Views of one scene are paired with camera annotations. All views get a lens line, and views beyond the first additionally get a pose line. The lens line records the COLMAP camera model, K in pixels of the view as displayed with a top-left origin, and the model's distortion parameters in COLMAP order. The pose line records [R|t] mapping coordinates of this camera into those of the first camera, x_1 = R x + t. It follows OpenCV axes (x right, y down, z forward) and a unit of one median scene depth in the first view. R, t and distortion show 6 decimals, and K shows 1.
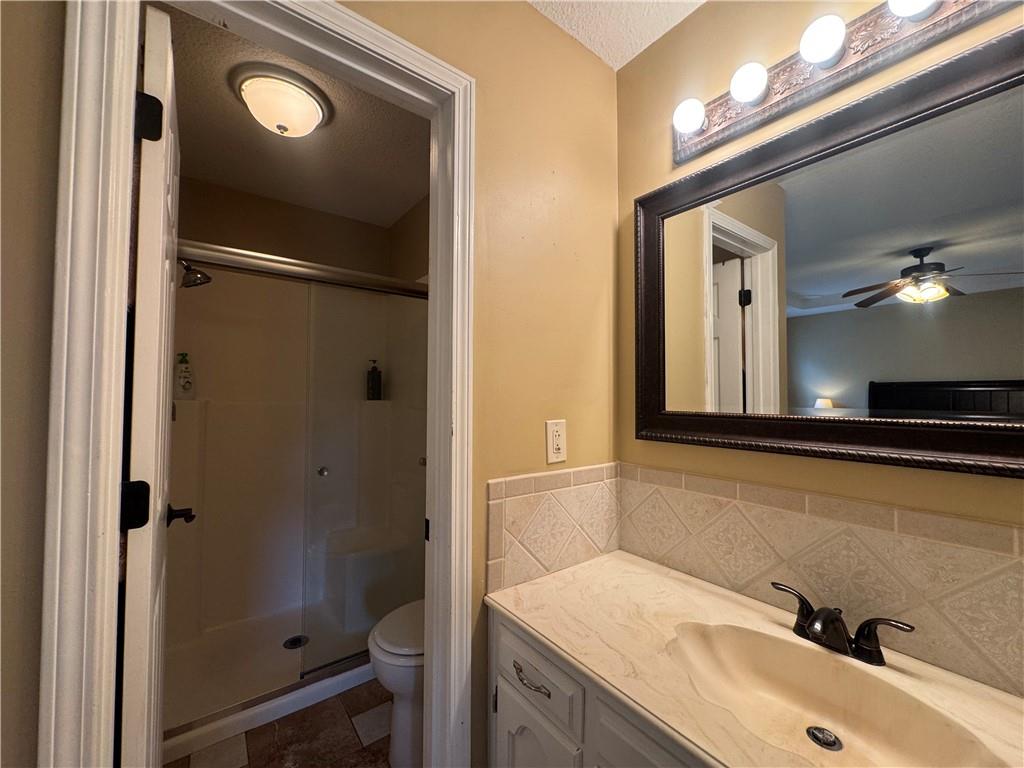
lens RADIAL K [[410.2, 0, 506.8], [0, 410.2, 380.4], [0, 0, 1]] dist [-0.002838, -0.000490]
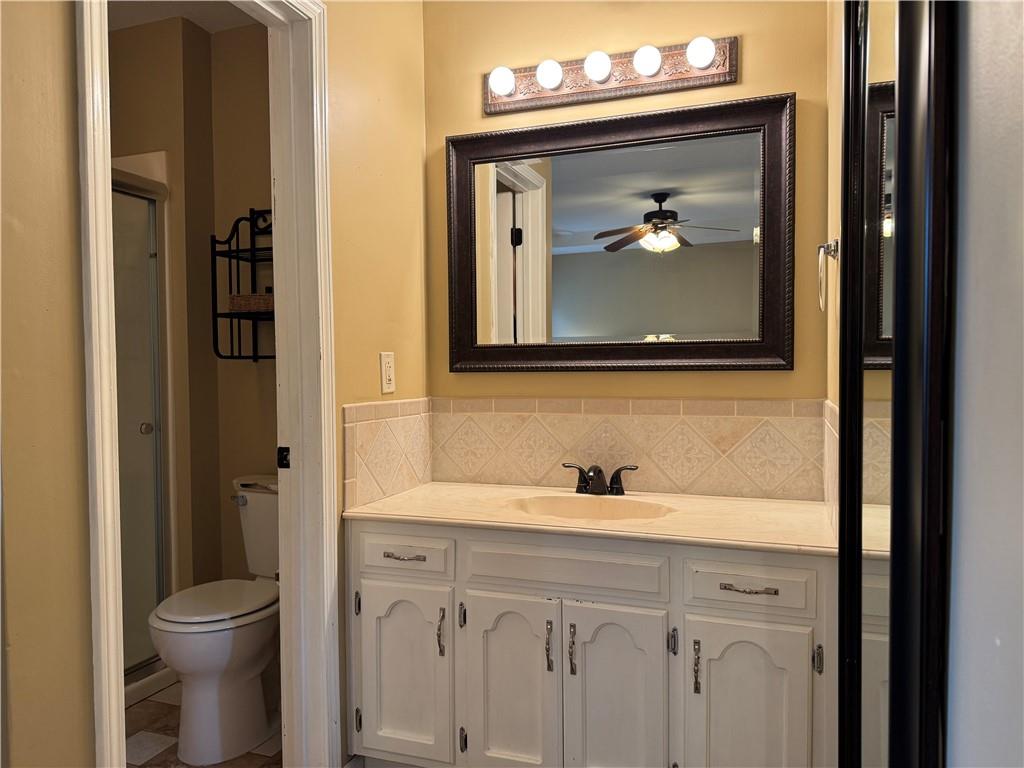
lens RADIAL K [[711.4, 0, 512.4], [0, 711.4, 387.2], [0, 0, 1]] dist [0.006415, -0.009898]
pose [[0.834234, -0.027354, 0.550732, -0.582874], [-0.007949, 0.998068, 0.061614, 0.070300], [-0.551353, -0.055779, 0.832405, -0.639509]]
